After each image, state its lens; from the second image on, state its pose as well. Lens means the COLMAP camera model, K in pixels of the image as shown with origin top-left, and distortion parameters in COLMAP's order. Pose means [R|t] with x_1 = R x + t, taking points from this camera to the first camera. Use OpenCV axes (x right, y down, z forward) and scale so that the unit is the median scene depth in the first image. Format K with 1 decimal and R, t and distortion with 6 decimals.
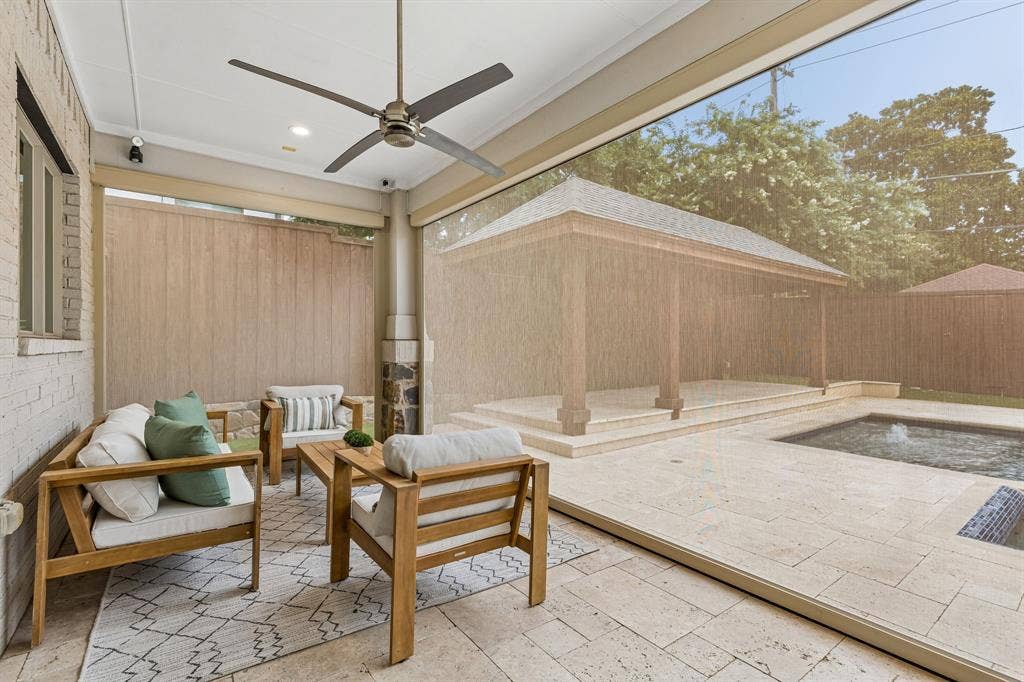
lens RADIAL K [[464.2, 0, 513.0], [0, 464.2, 345.2], [0, 0, 1]] dist [0.003460, -0.000700]
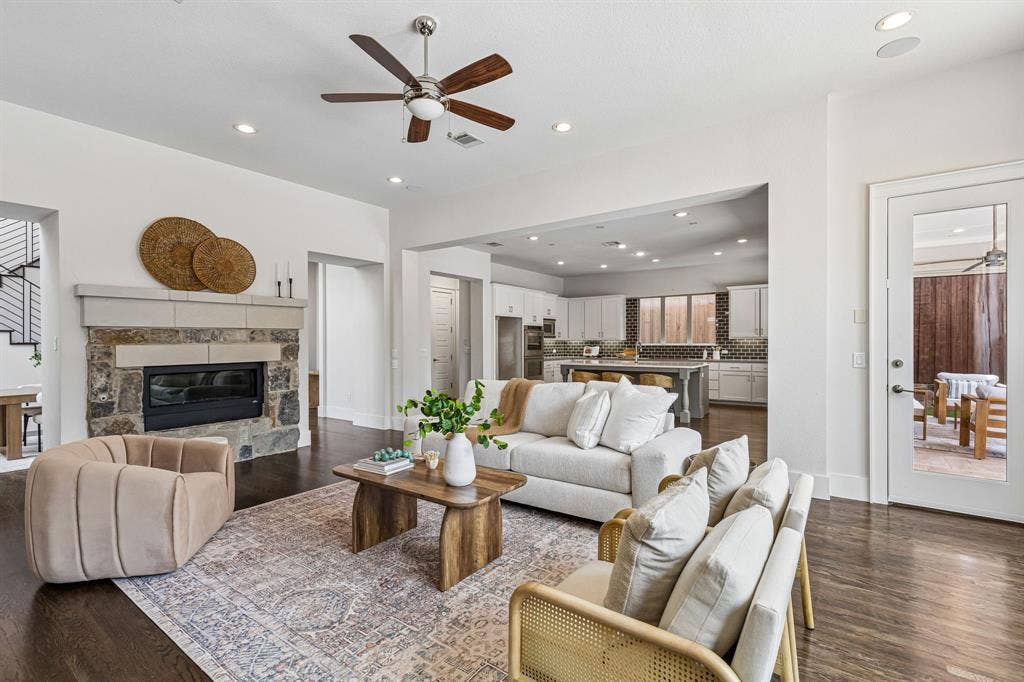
lens RADIAL K [[464.2, 0, 505.6], [0, 464.2, 343.3], [0, 0, 1]] dist [0.003460, -0.000700]
pose [[0.295024, 0.002229, -0.955487, 0.750017], [0.013717, 0.999884, 0.006568, -0.064166], [0.955391, -0.015044, 0.294959, -1.217662]]
